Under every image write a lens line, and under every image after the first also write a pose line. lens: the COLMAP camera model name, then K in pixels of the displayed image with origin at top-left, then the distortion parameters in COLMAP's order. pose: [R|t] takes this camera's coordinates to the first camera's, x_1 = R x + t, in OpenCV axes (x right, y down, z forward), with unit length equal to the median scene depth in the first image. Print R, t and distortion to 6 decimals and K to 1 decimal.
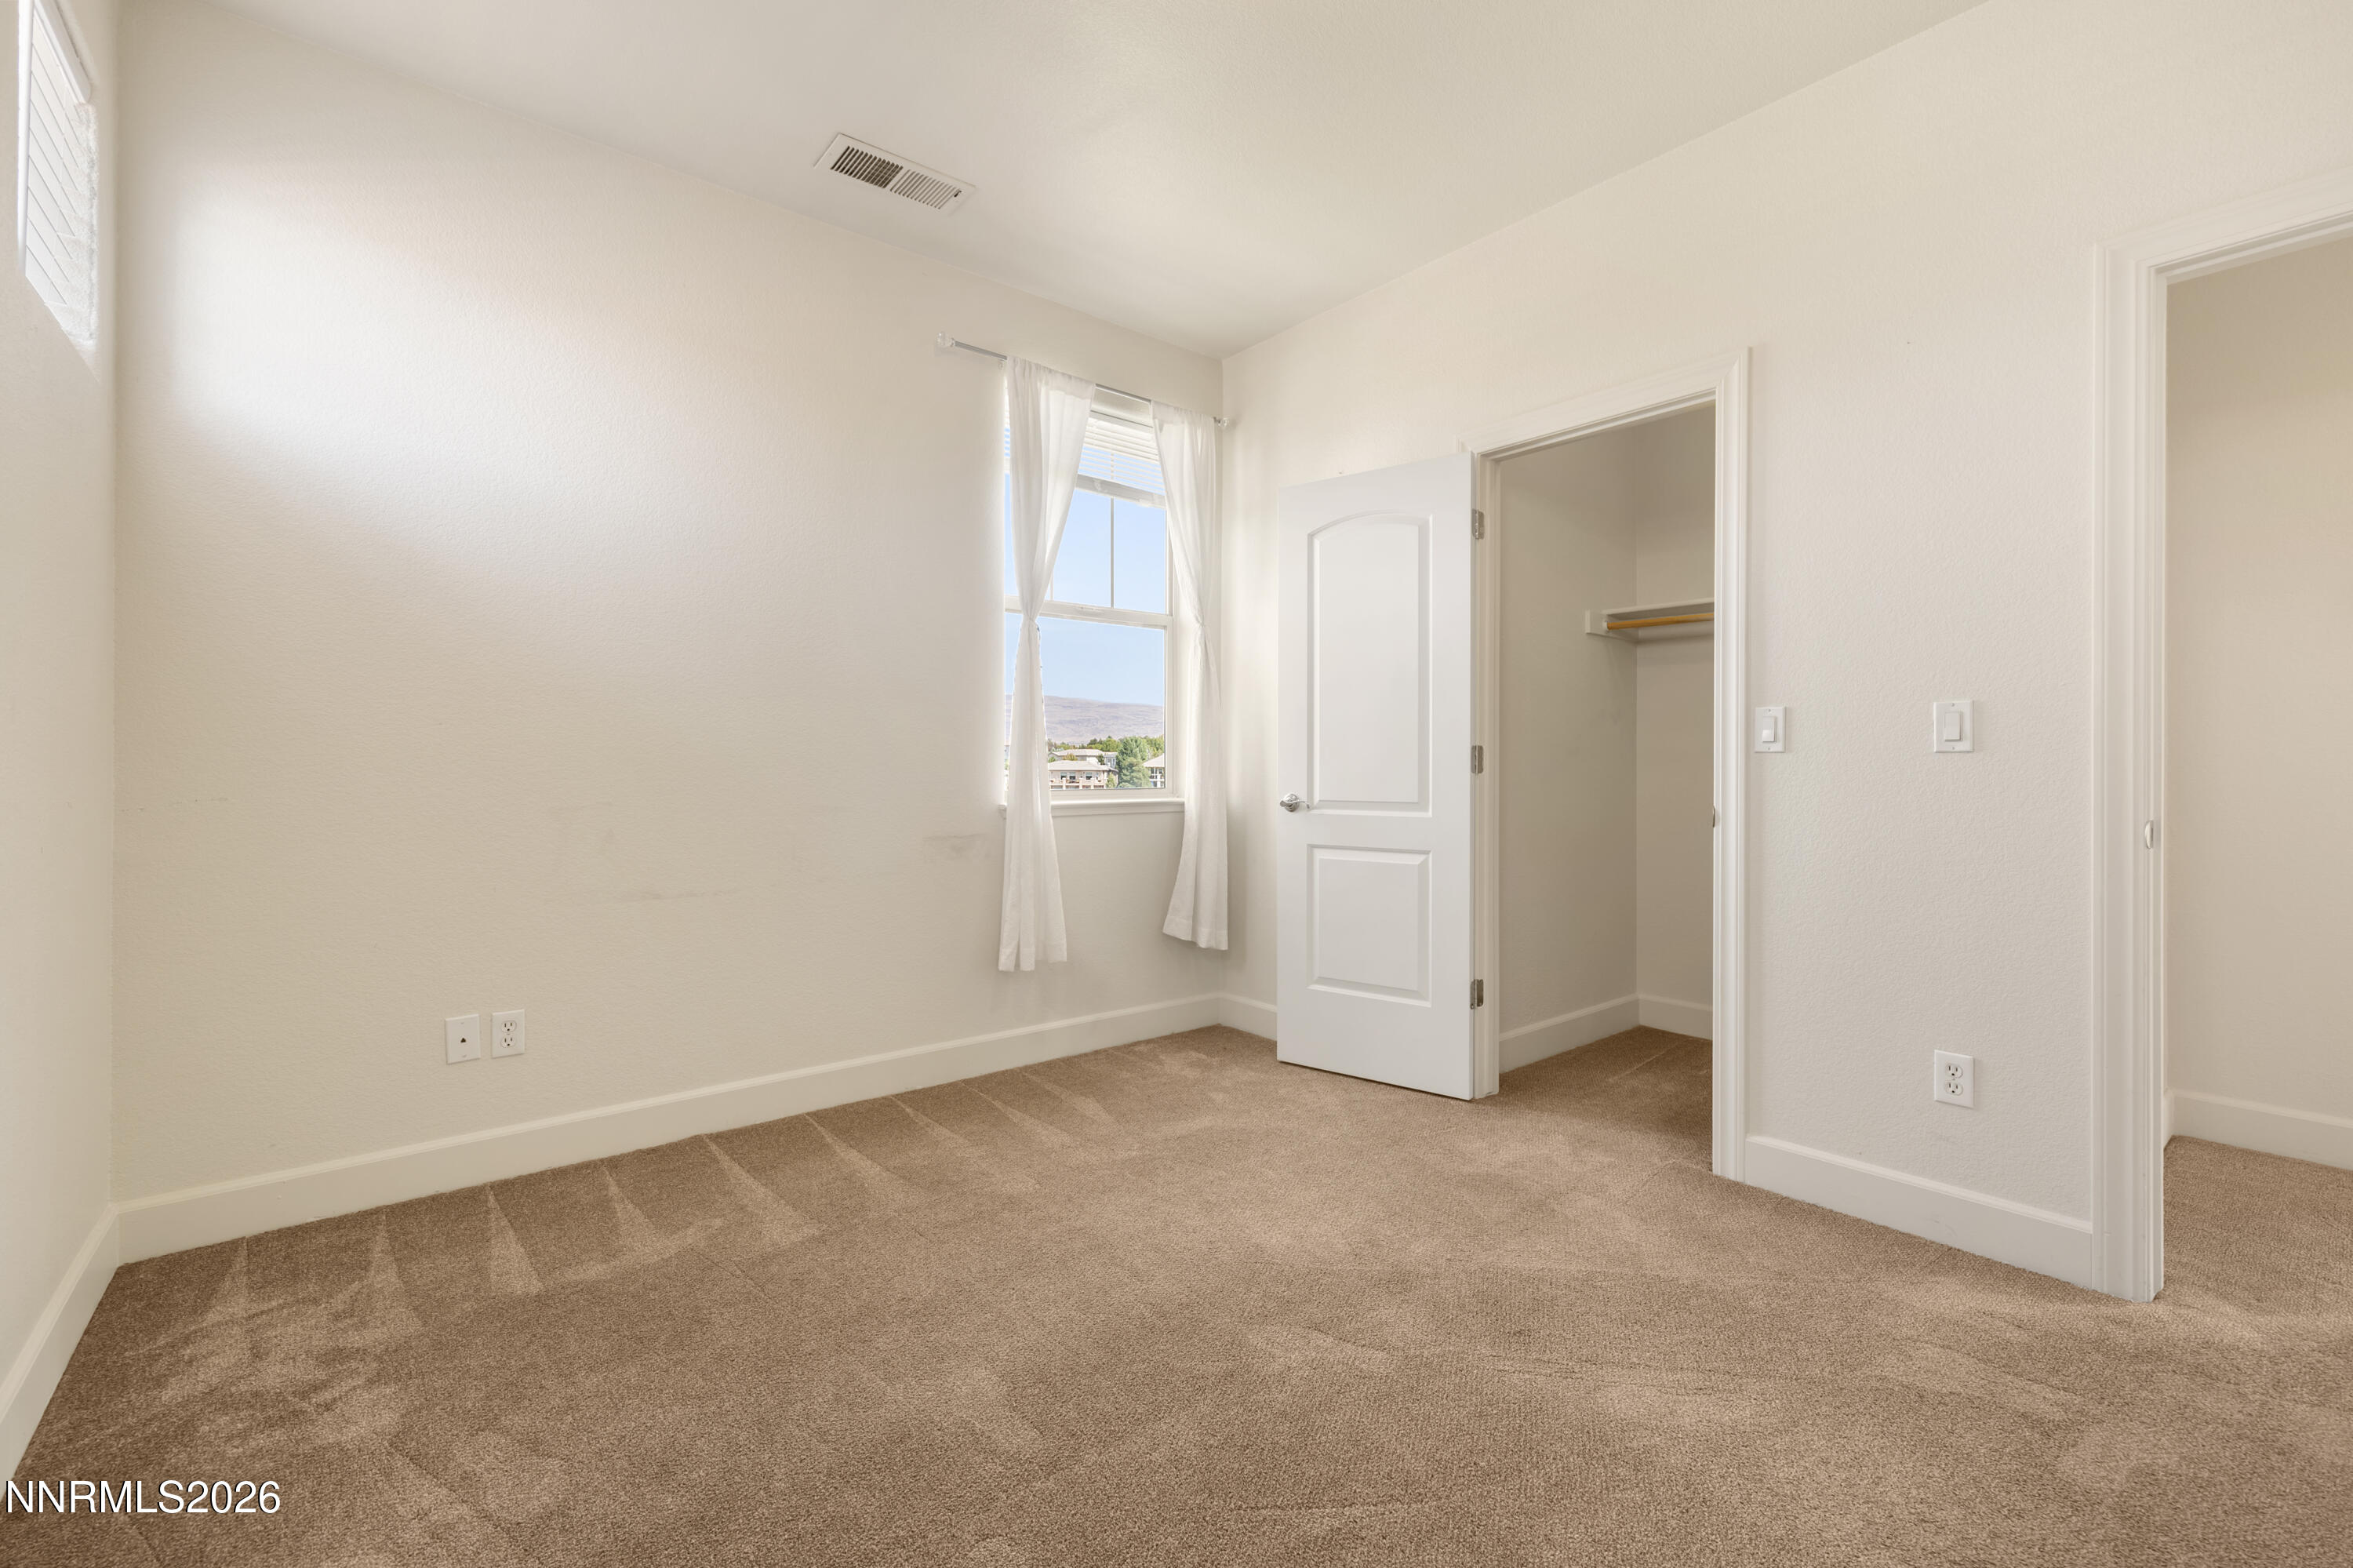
lens RADIAL K [[993.3, 0, 1188.6], [0, 993.3, 767.3], [0, 0, 1]] dist [0.004817, -0.000867]
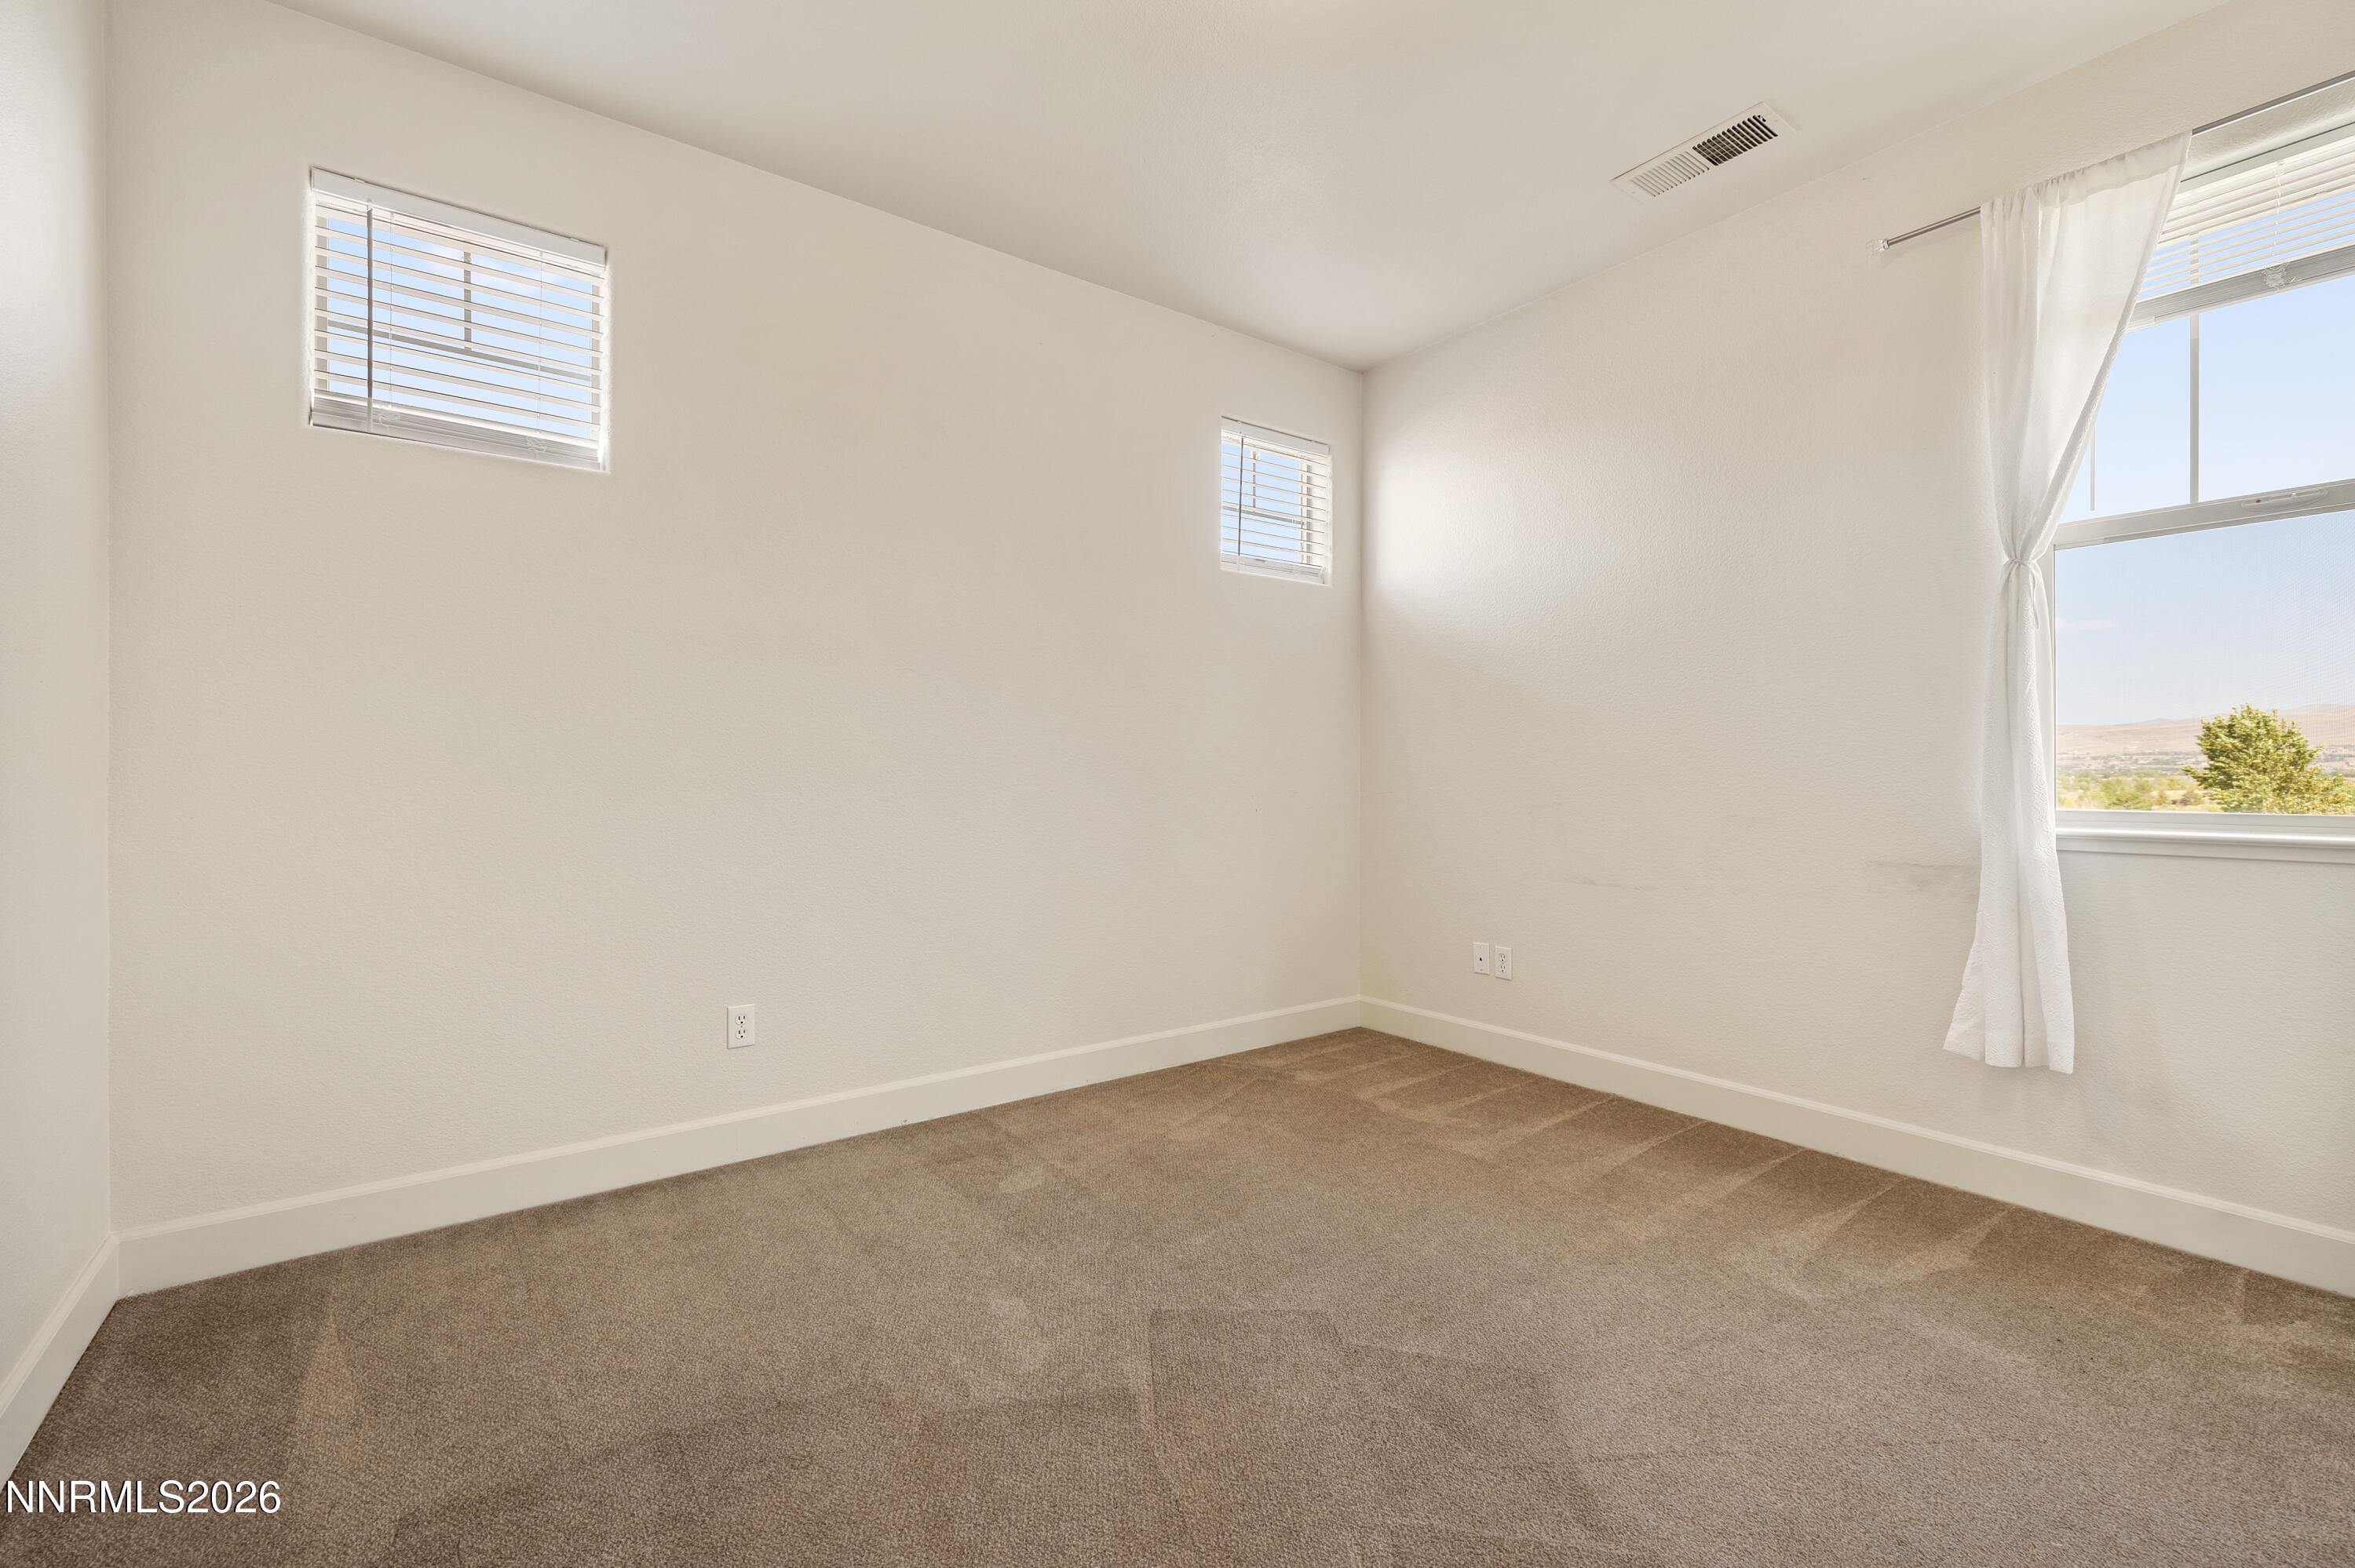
lens RADIAL K [[993.9, 0, 1183.1], [0, 993.9, 774.6], [0, 0, 1]] dist [0.004817, -0.000867]
pose [[-0.040208, -0.000664, -0.999191, 0.690519], [-0.002734, 0.999996, -0.000554, 0.001264], [0.999188, 0.002710, -0.040209, 0.553397]]
